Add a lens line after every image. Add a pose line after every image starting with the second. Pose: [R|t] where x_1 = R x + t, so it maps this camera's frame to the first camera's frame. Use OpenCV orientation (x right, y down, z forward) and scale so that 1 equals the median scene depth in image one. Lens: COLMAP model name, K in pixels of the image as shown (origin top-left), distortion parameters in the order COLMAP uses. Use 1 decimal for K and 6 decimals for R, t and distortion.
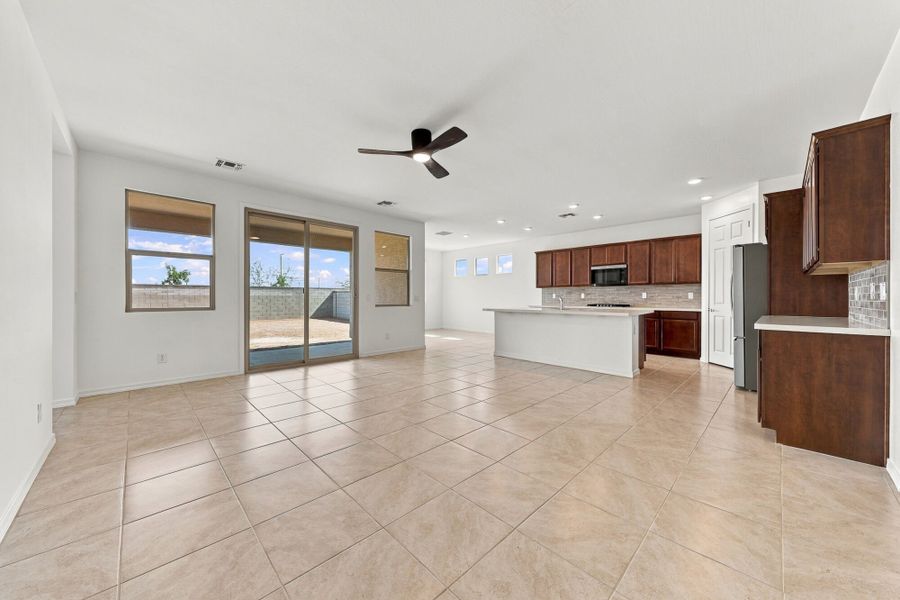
lens RADIAL K [[325.1, 0, 447.9], [0, 325.1, 297.5], [0, 0, 1]] dist [-0.003803, 0.000777]
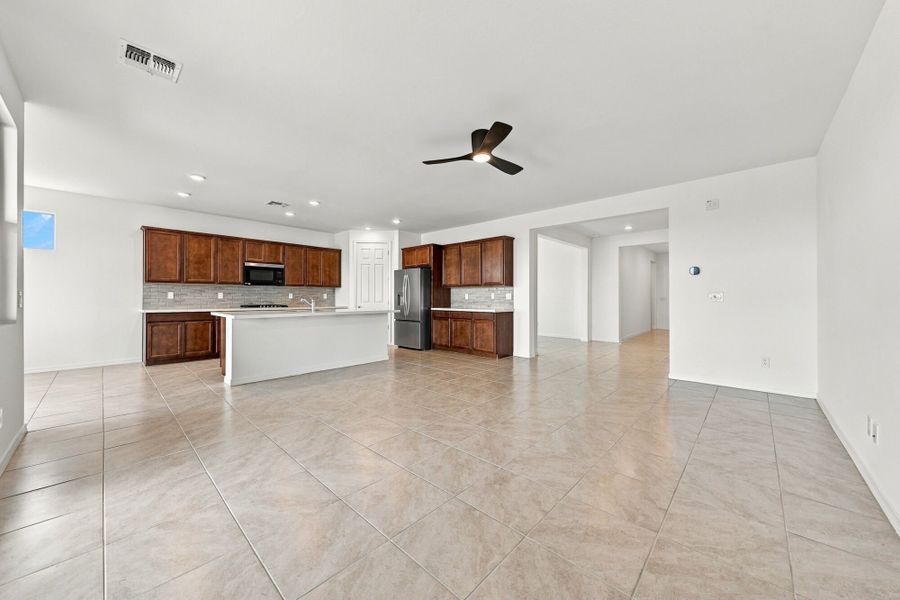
lens RADIAL K [[325.1, 0, 455.8], [0, 325.1, 297.9], [0, 0, 1]] dist [-0.003803, 0.000777]
pose [[-0.062981, -0.003962, 0.998007, -0.732015], [-0.003425, 0.999987, 0.003754, -0.007522], [-0.998009, -0.003181, -0.062994, 0.783703]]
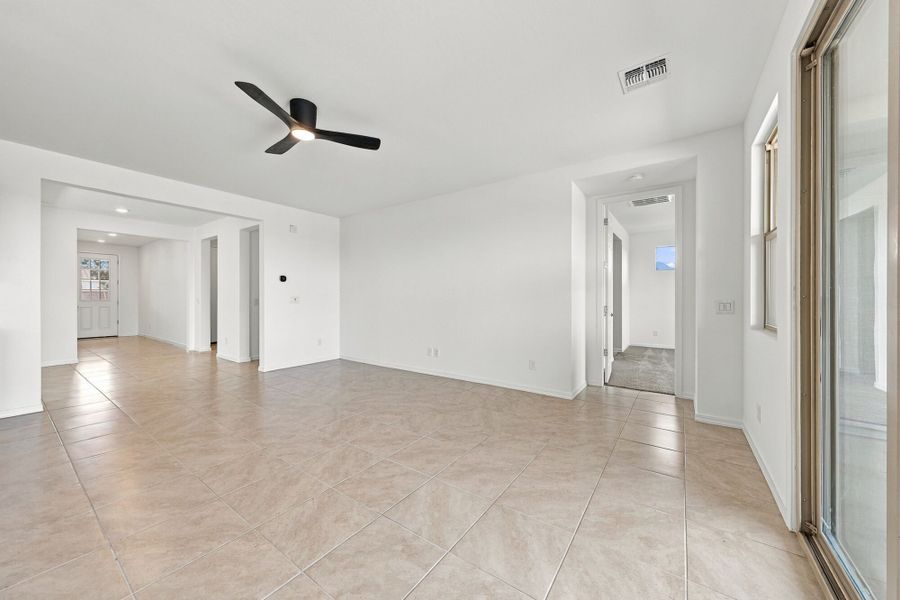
lens RADIAL K [[325.1, 0, 446.8], [0, 325.1, 296.8], [0, 0, 1]] dist [-0.003803, 0.000777]
pose [[-0.984132, -0.003082, -0.177411, -0.202162], [-0.003055, 0.999995, -0.000426, -0.019967], [0.177411, 0.000123, -0.984137, 1.286411]]
